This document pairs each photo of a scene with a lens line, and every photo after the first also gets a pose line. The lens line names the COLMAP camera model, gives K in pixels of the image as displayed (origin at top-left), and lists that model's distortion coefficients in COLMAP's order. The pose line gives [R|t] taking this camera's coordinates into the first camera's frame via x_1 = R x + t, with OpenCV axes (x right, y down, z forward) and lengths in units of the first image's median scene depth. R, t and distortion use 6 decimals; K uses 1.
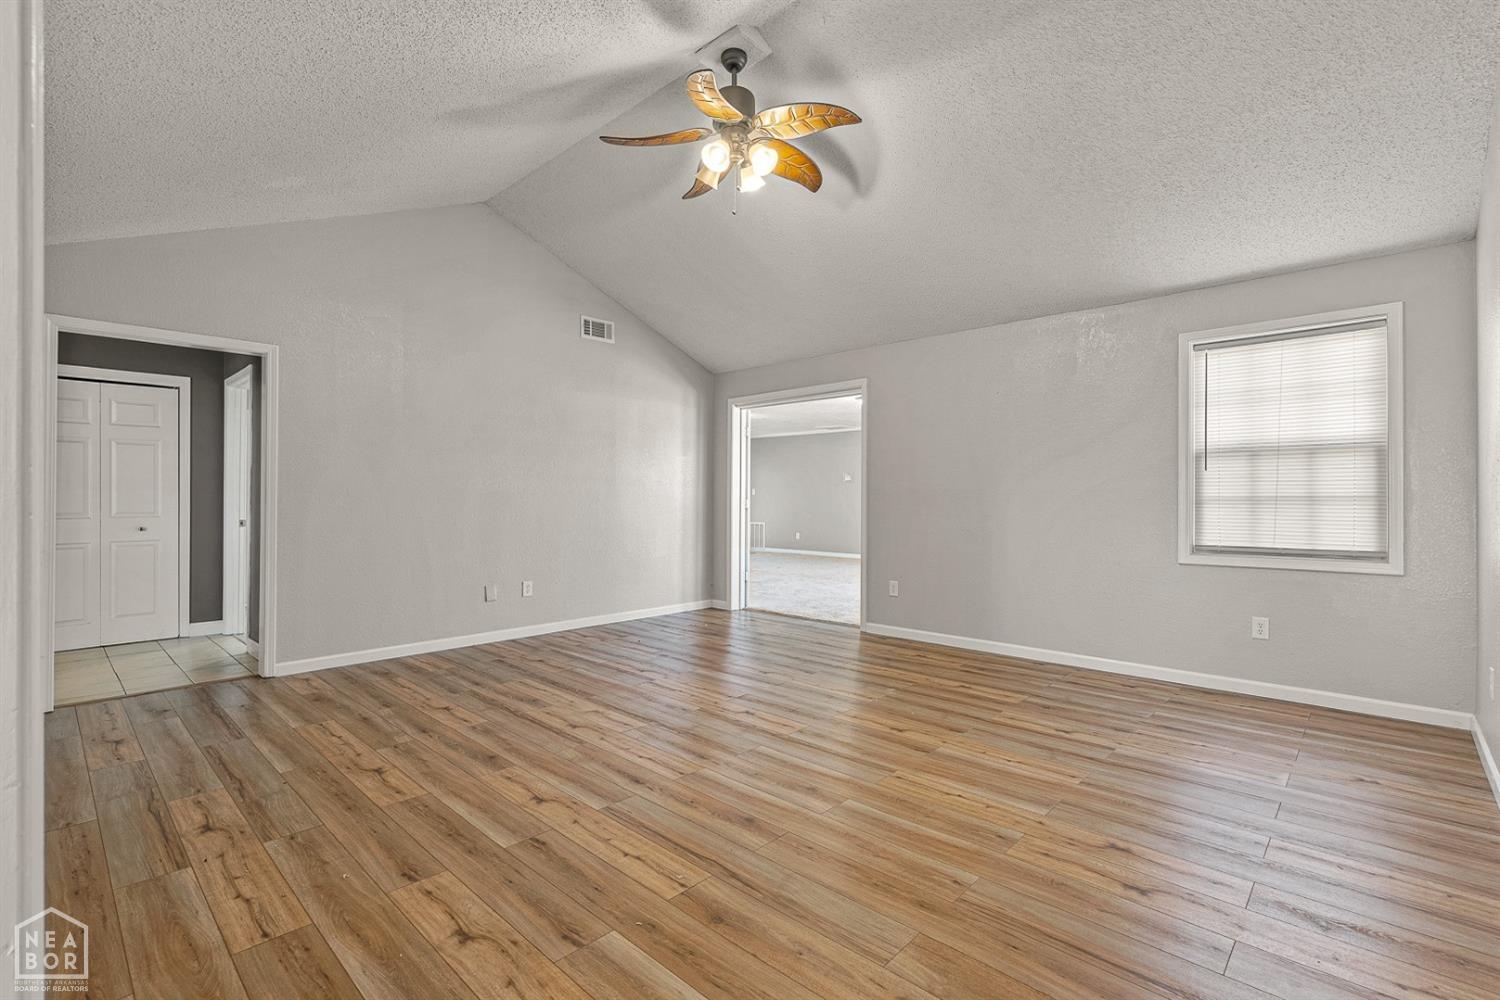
lens RADIAL K [[685.8, 0, 753.6], [0, 685.8, 494.3], [0, 0, 1]] dist [-0.007799, 0.001252]
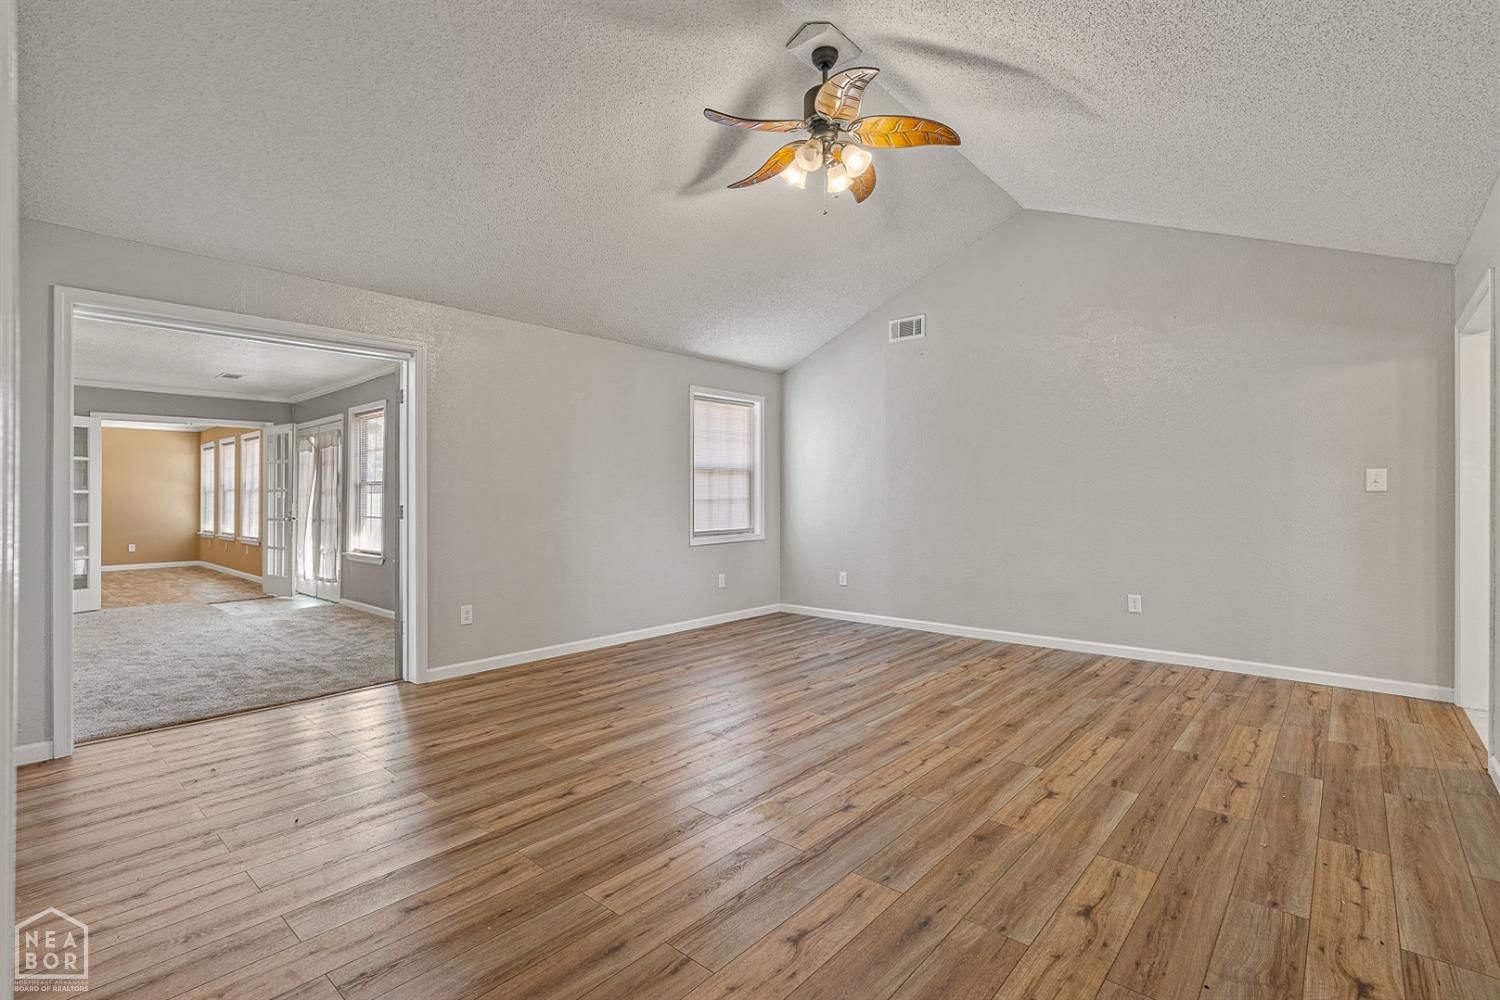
lens RADIAL K [[685.8, 0, 757.3], [0, 685.8, 493.7], [0, 0, 1]] dist [-0.007799, 0.001252]
pose [[-0.040526, 0.004247, 0.999169, -1.332258], [0.002628, 0.999988, -0.004144, -0.003016], [-0.999175, 0.002458, -0.040537, 1.489972]]
